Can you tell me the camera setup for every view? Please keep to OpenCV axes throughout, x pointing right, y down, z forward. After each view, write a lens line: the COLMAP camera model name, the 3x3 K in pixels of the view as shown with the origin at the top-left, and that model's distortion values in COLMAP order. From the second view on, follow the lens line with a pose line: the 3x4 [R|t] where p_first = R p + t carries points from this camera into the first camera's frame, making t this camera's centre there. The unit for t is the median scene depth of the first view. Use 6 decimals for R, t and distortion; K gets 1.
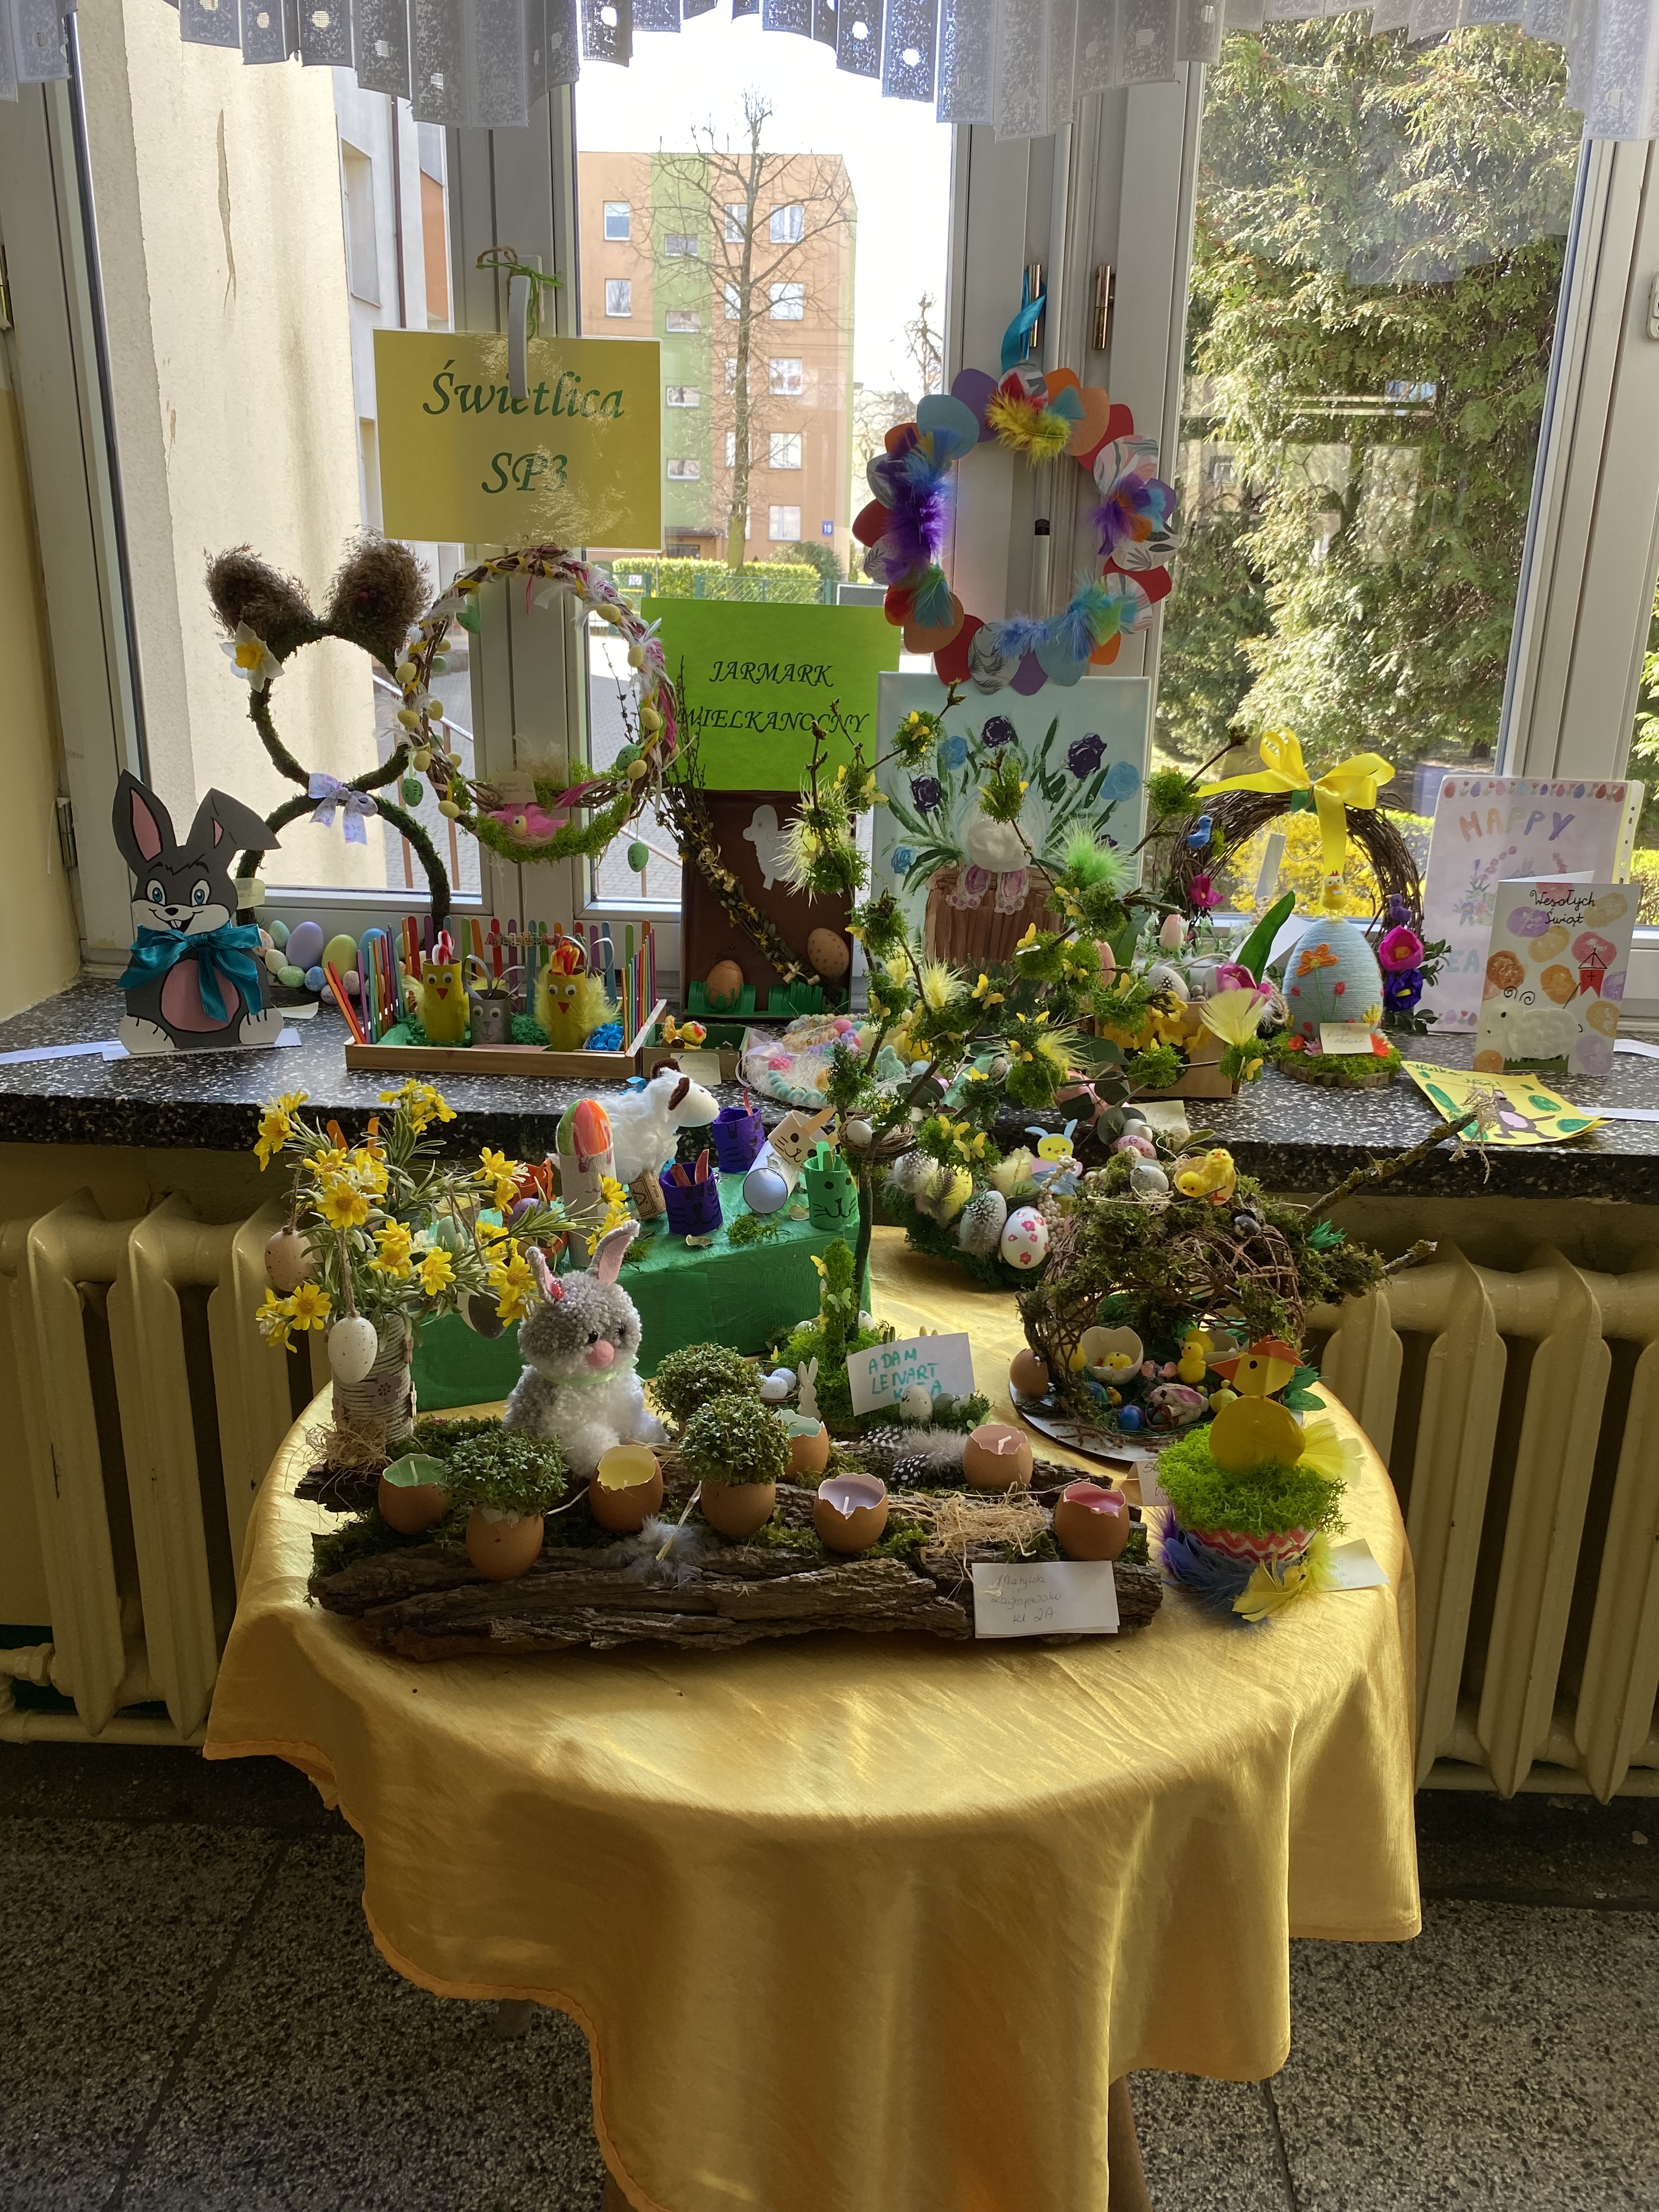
lens RADIAL K [[1698.7, 0, 829.0], [0, 1698.7, 1067.9], [0, 0, 1]] dist [0.011671, -0.003273]
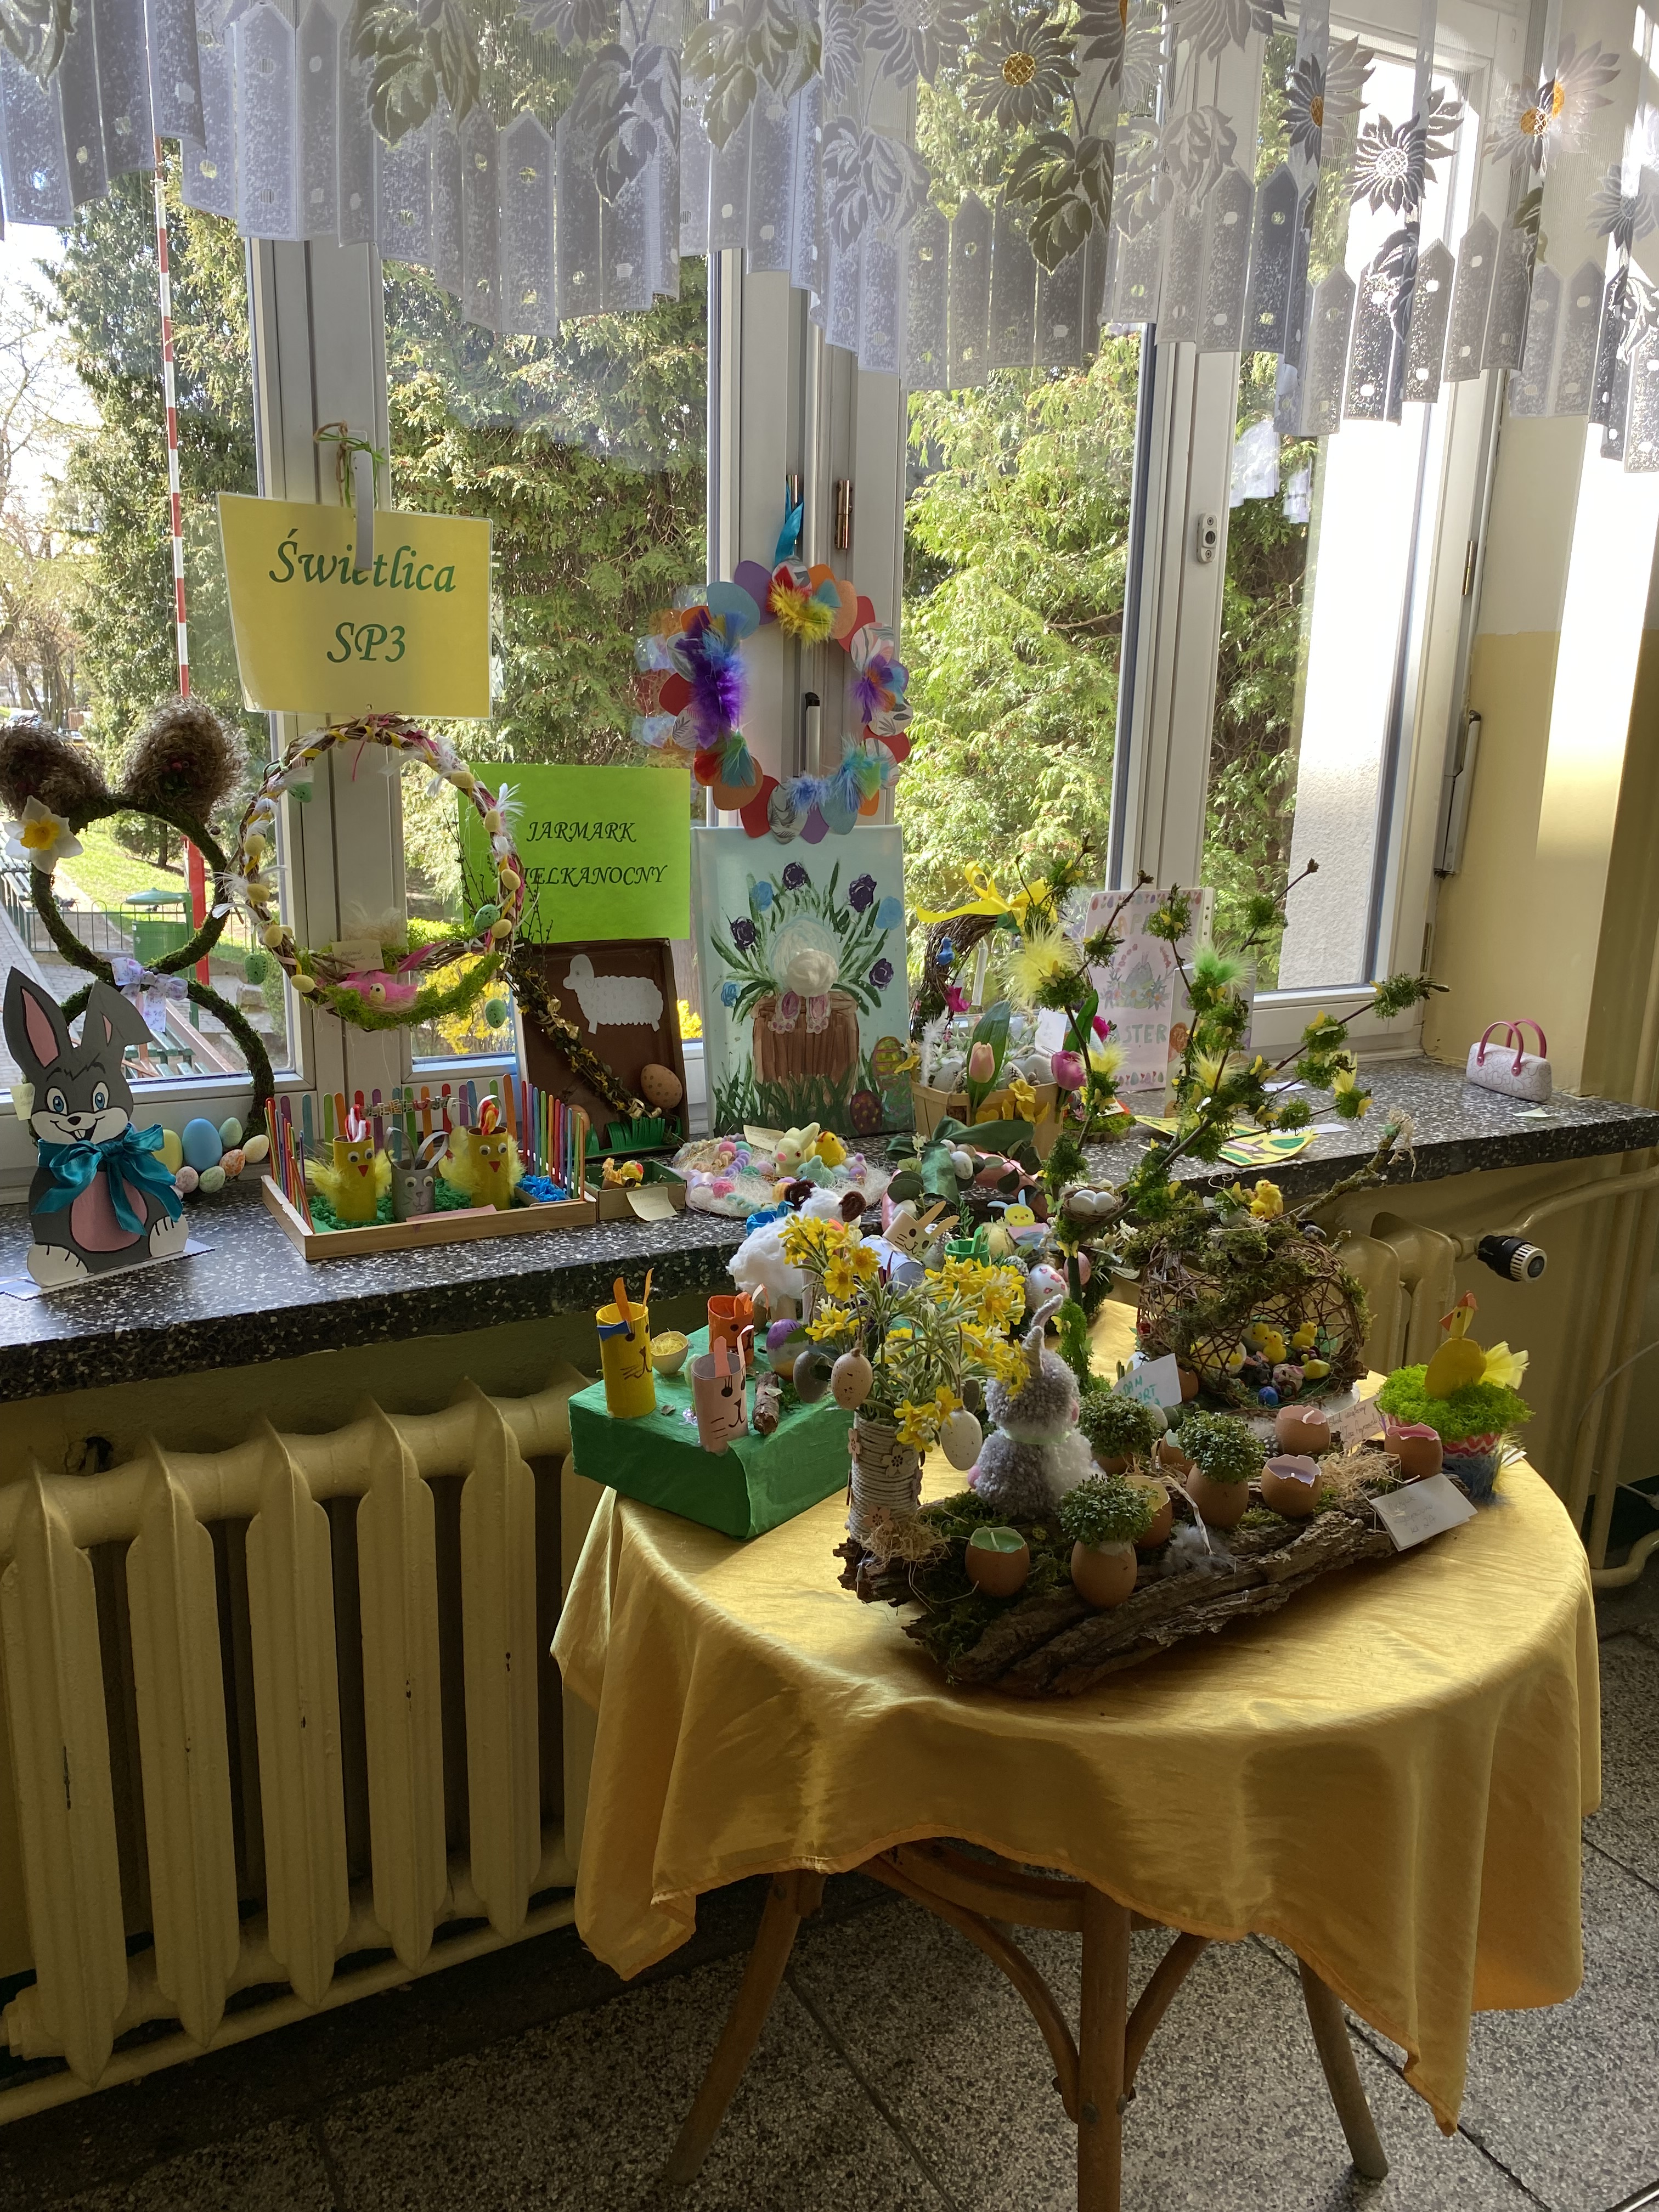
lens RADIAL K [[1676.6, 0, 829.7], [0, 1676.6, 1105.4], [0, 0, 1]] dist [0.030811, -0.050858]
pose [[0.848725, -0.121457, 0.514697, -0.488092], [0.147250, 0.989055, -0.009418, -0.032135], [-0.507920, 0.083782, 0.857320, 0.039436]]
